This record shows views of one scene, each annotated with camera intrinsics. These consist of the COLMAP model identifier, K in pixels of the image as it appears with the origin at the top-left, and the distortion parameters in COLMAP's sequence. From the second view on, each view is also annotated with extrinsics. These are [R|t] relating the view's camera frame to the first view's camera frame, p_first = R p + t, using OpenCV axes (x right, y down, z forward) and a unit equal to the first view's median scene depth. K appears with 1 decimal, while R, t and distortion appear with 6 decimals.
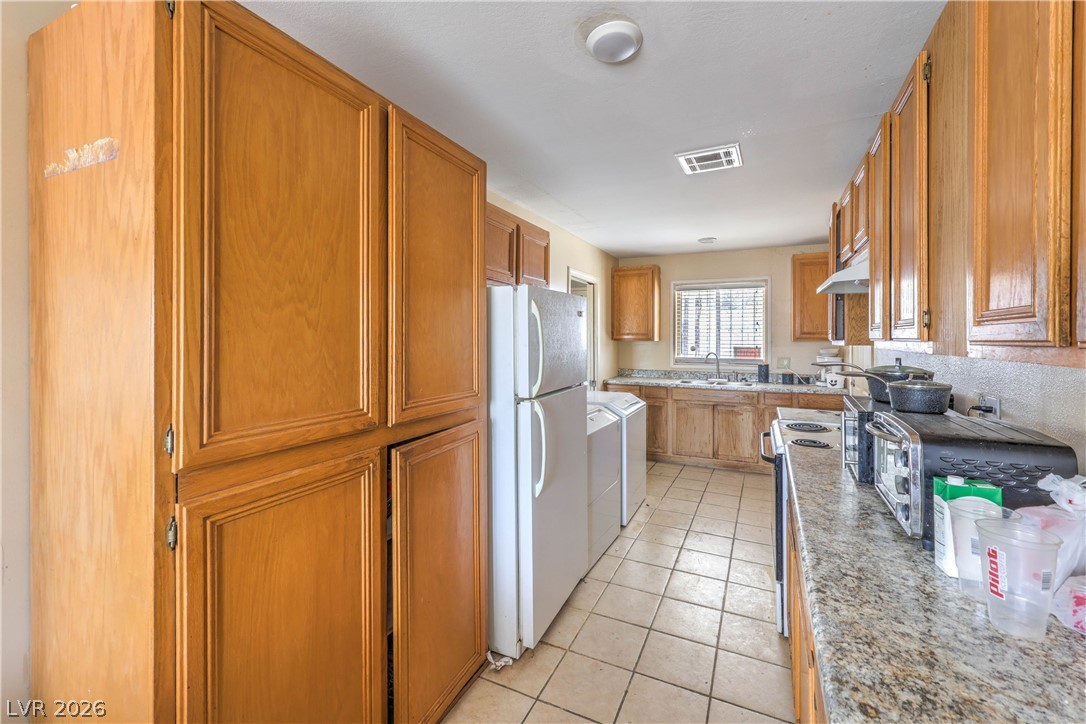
lens RADIAL K [[442.3, 0, 553.4], [0, 442.3, 343.4], [0, 0, 1]] dist [0.008808, 0.000421]
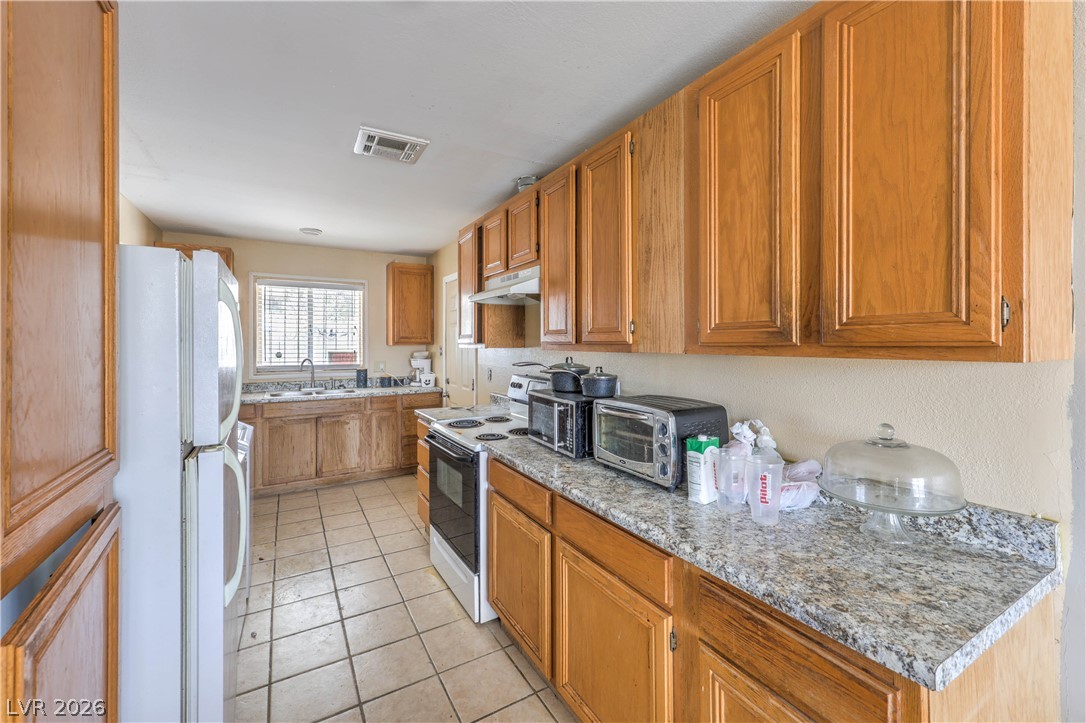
lens RADIAL K [[442.3, 0, 553.4], [0, 442.3, 342.9], [0, 0, 1]] dist [0.008808, 0.000421]
pose [[0.564929, -0.003112, 0.825133, -0.105750], [0.012528, 0.999910, -0.004806, -0.000685], [-0.825044, 0.013053, 0.564918, 0.106553]]
